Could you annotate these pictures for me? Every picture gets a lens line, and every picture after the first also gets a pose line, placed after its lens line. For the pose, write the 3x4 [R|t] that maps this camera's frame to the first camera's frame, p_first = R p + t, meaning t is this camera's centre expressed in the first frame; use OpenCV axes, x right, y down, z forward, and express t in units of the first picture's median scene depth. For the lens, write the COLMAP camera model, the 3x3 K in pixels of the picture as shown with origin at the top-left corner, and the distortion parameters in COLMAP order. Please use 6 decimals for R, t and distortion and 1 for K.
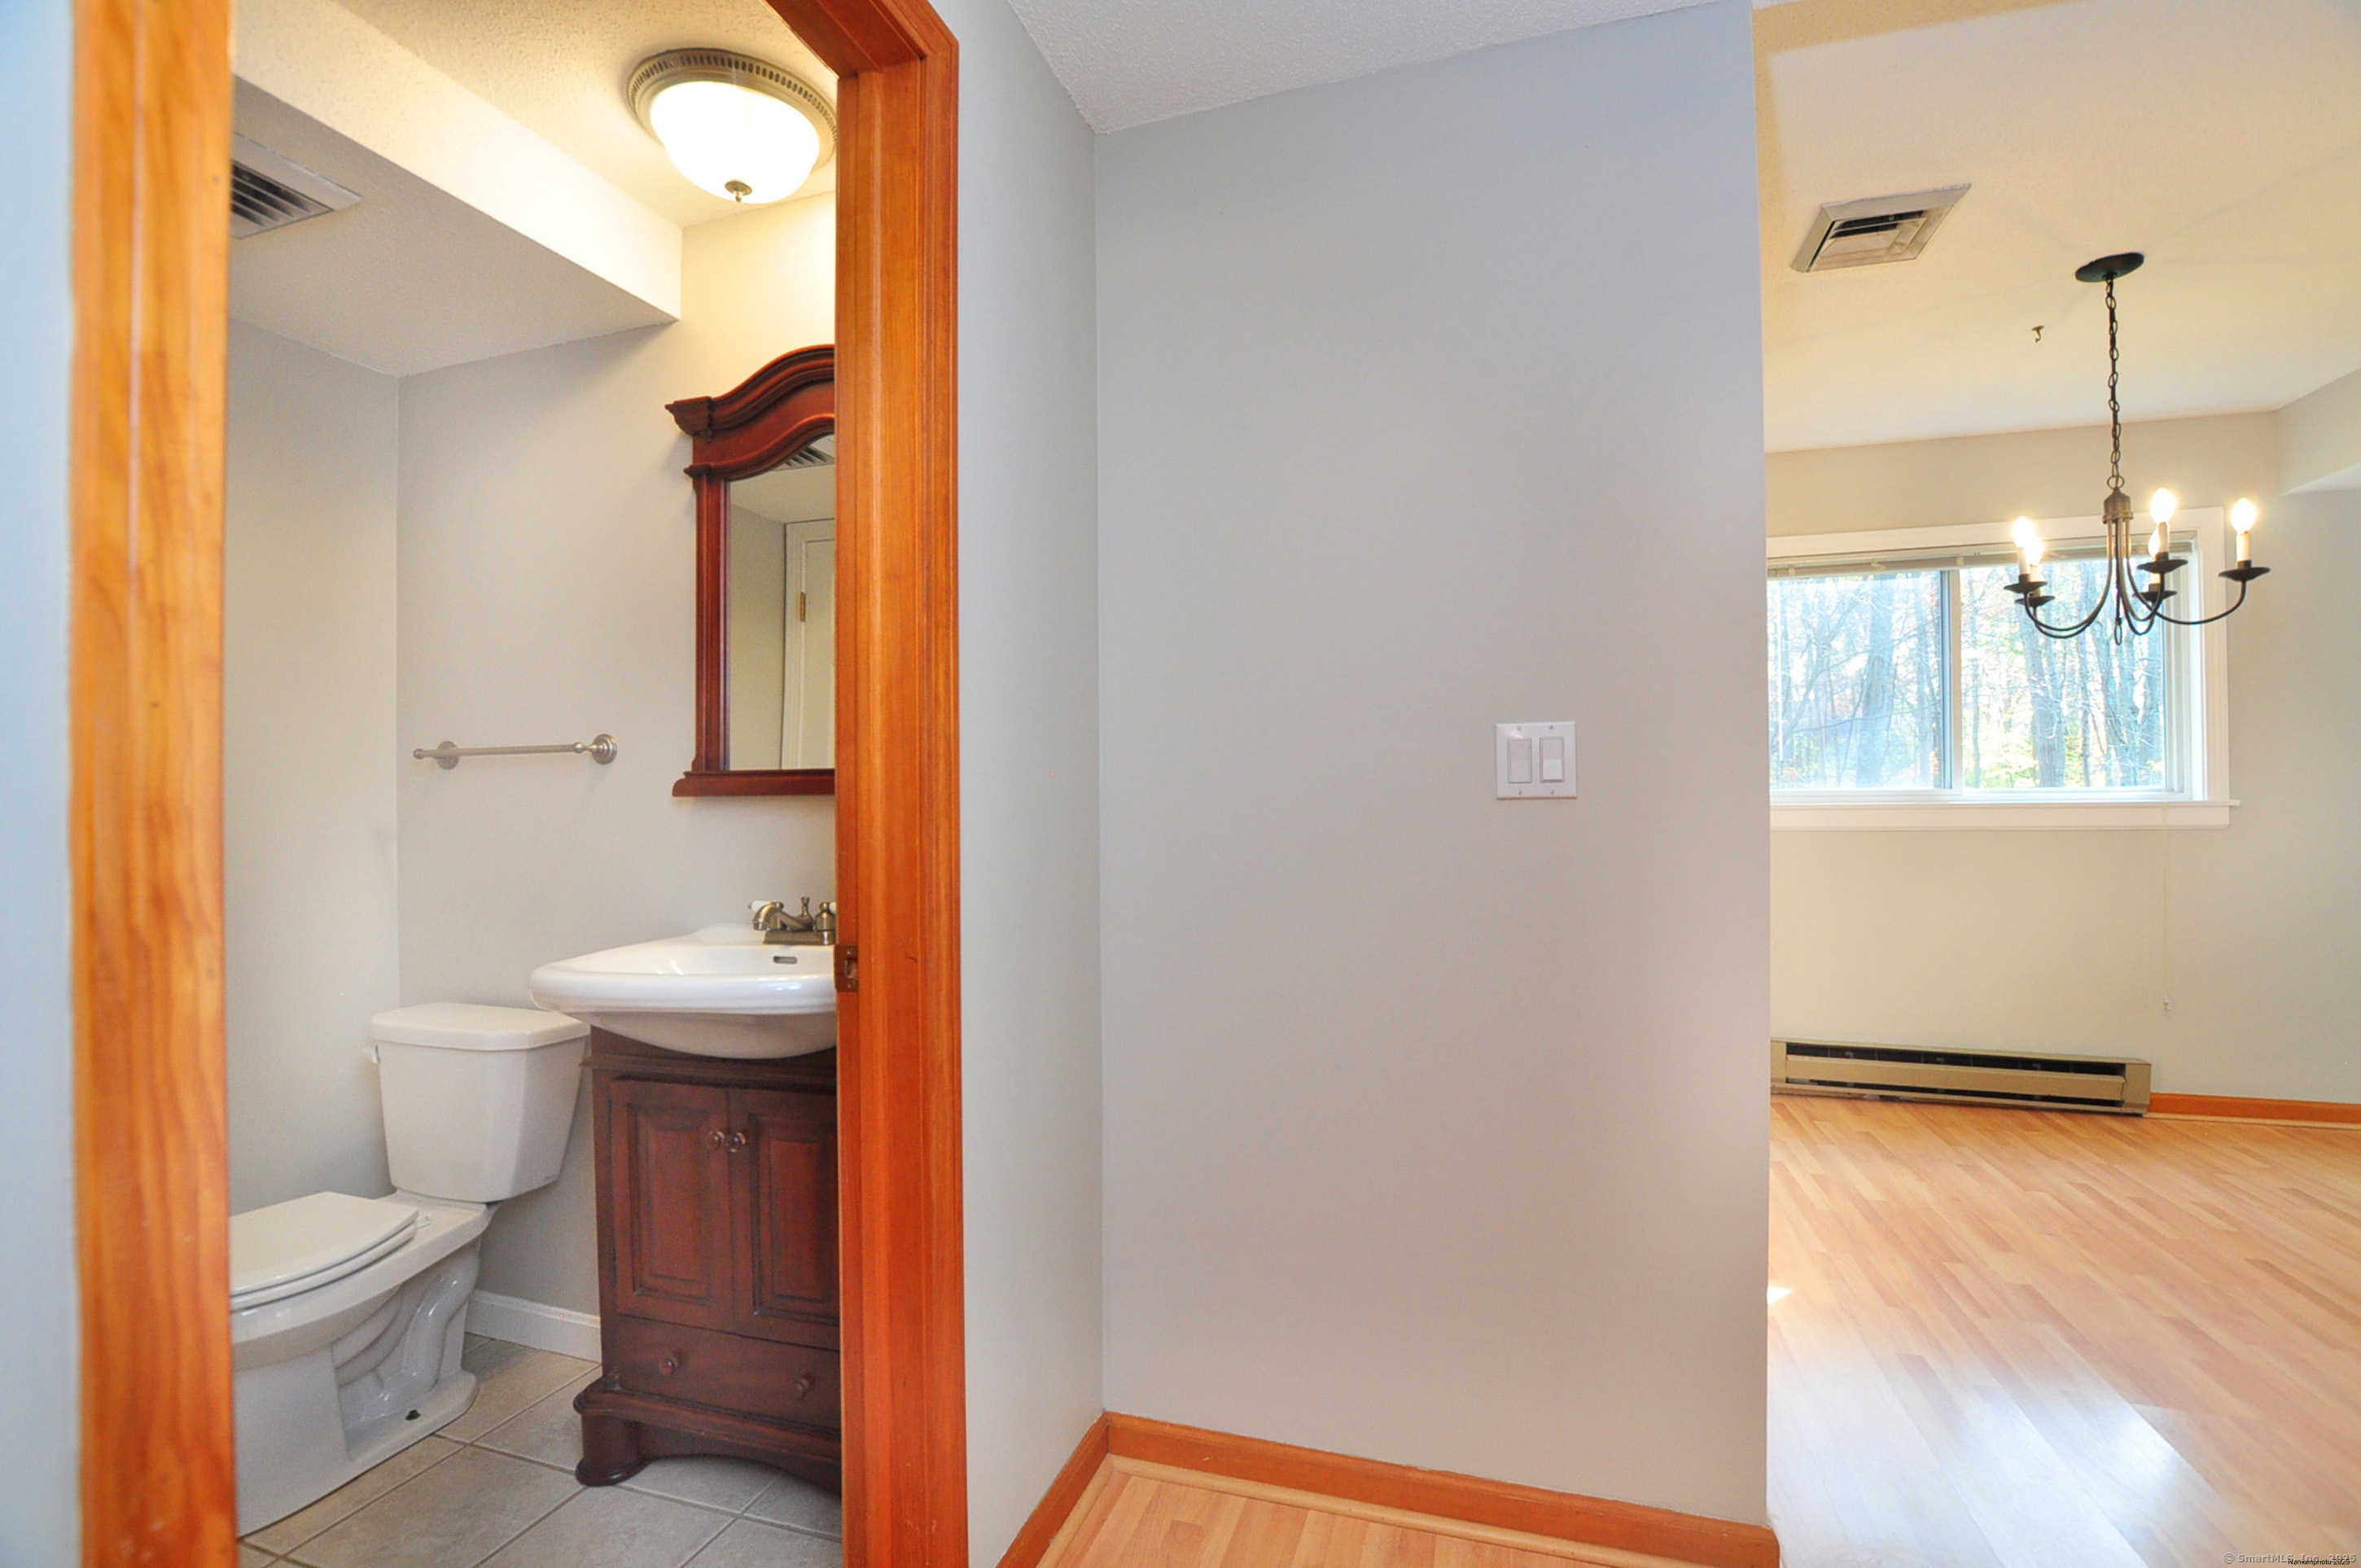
lens RADIAL K [[1041.0, 0, 1186.8], [0, 1041.0, 793.2], [0, 0, 1]] dist [-0.030312, 0.000478]
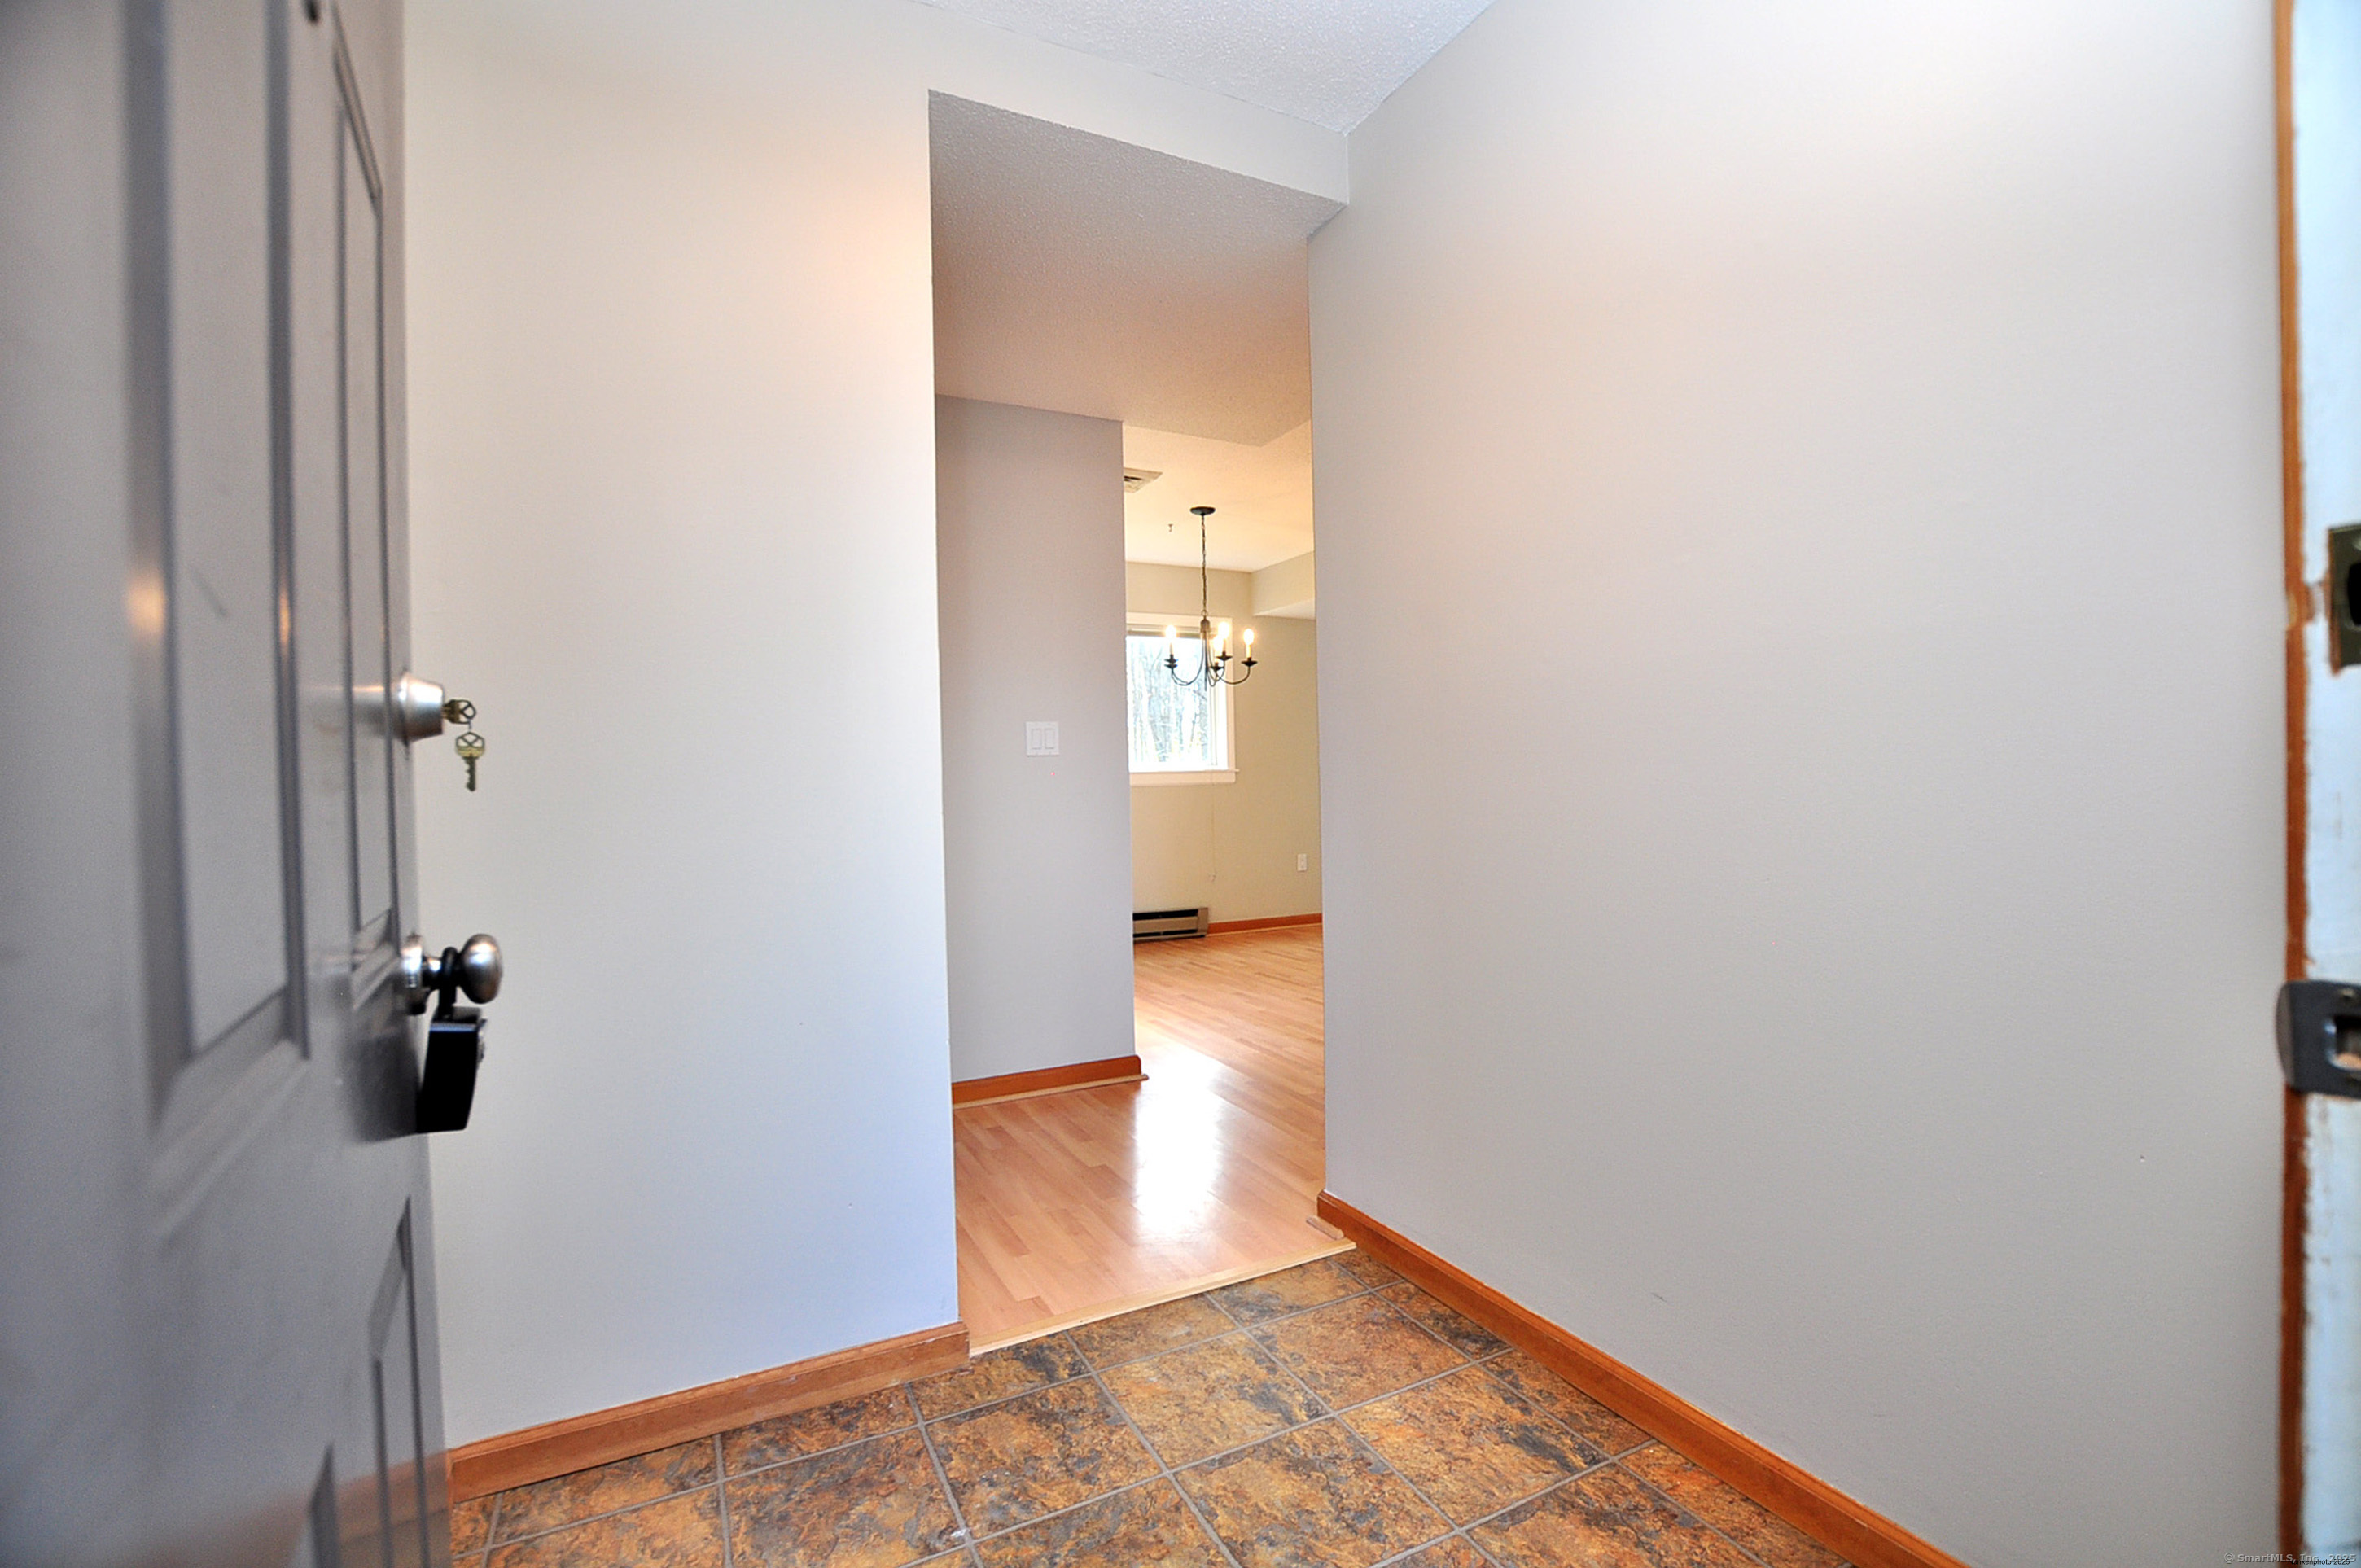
lens RADIAL K [[1041.0, 0, 1186.8], [0, 1041.0, 793.2], [0, 0, 1]] dist [-0.030312, 0.000478]
pose [[0.705703, -0.020101, 0.708223, -0.464946], [0.016634, 0.999792, 0.011801, 0.028527], [-0.708312, 0.003452, 0.705891, -0.360381]]
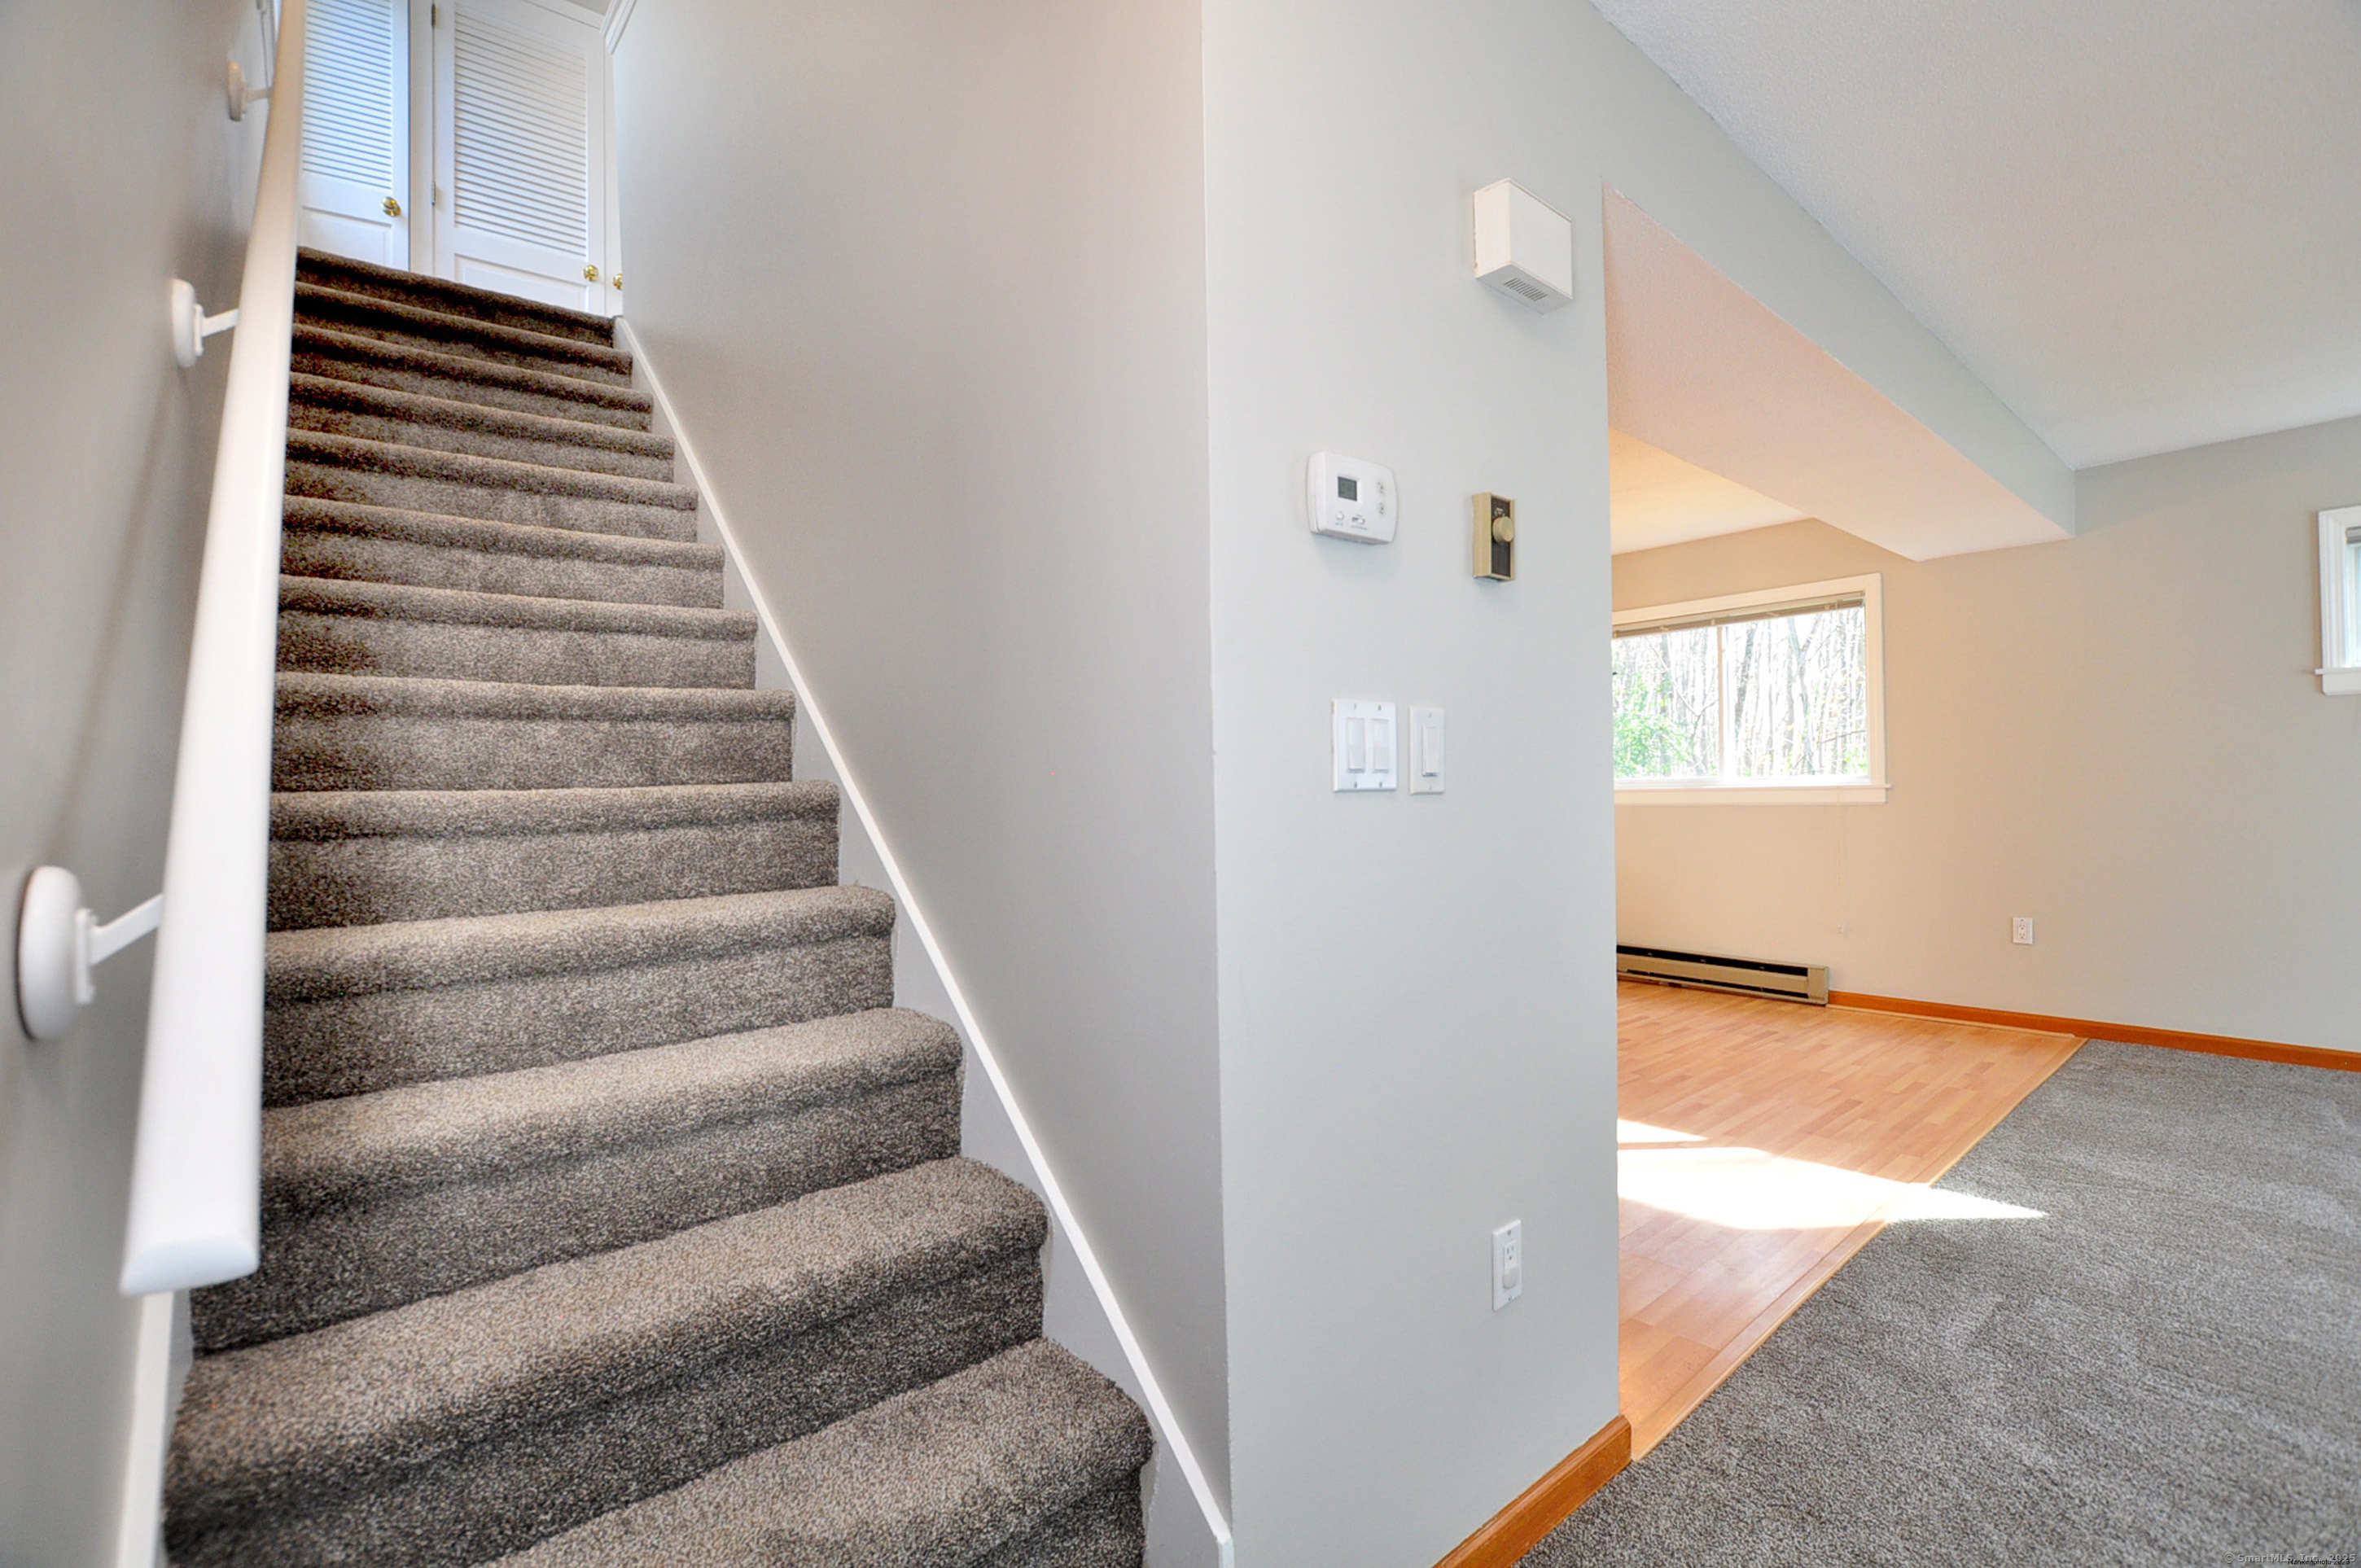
lens RADIAL K [[1041.0, 0, 1186.8], [0, 1041.0, 793.2], [0, 0, 1]] dist [-0.030312, 0.000478]
pose [[0.834457, -0.011266, -0.550958, 1.022513], [0.016967, 0.999842, 0.005253, -0.004771], [0.550812, -0.013732, 0.834517, -0.727412]]
